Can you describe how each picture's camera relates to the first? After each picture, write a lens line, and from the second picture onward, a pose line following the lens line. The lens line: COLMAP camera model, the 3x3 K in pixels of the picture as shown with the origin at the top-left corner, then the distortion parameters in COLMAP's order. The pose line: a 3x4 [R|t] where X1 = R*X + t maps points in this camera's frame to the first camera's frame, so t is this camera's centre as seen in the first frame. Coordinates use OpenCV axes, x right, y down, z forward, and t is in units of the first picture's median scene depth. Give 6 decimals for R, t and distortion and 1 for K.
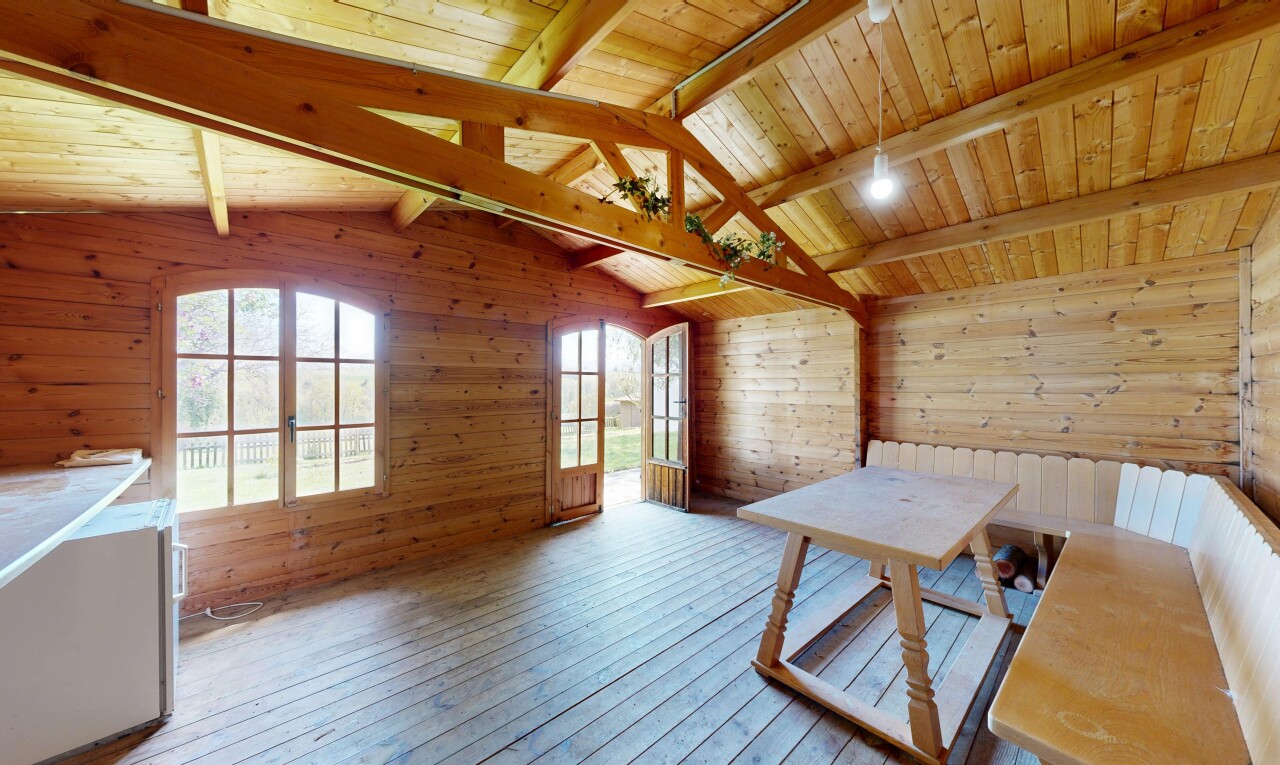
lens RADIAL K [[426.0, 0, 640.0], [0, 426.0, 382.5], [0, 0, 1]] dist [-0.000910, 0.000007]
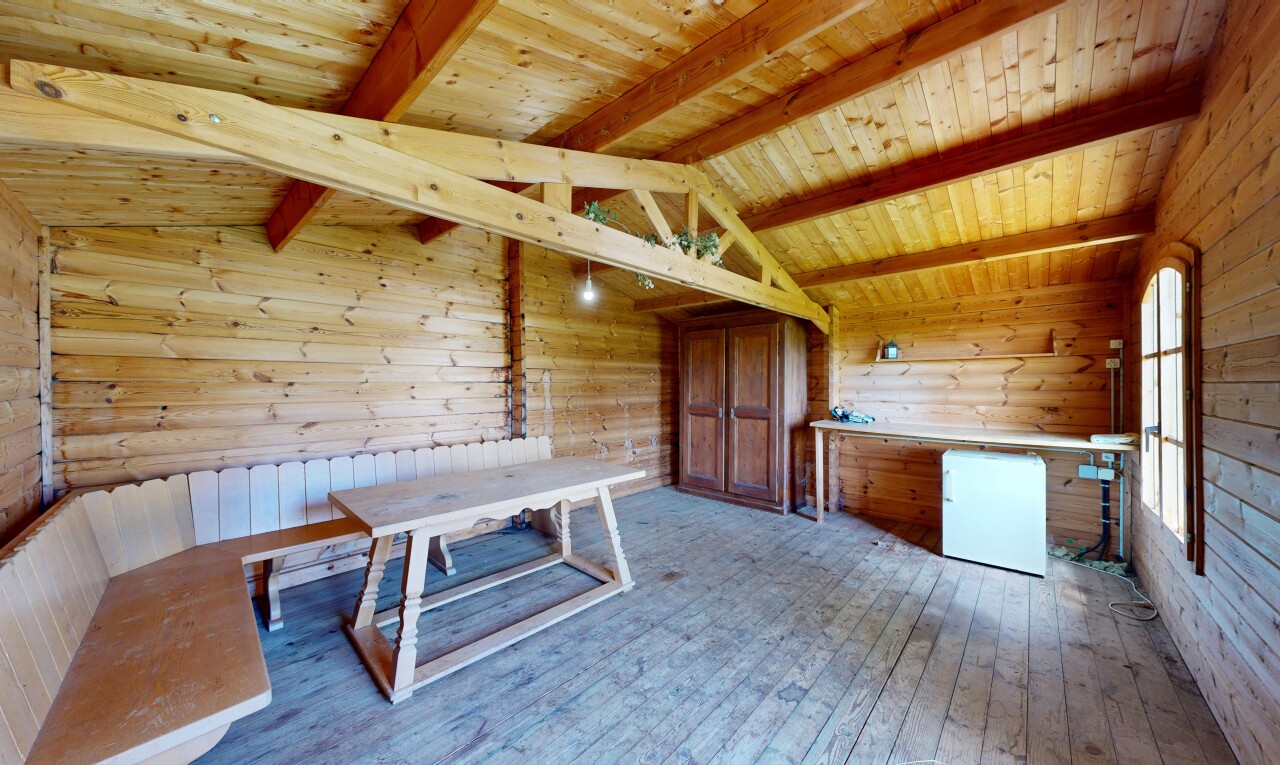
lens RADIAL K [[426.0, 0, 640.0], [0, 426.0, 382.5], [0, 0, 1]] dist [-0.000910, 0.000007]
pose [[-0.997025, 0.002210, -0.077044, 0.261616], [0.002796, 0.999968, -0.007495, 0.006056], [0.077025, -0.007688, -0.996999, 1.788713]]
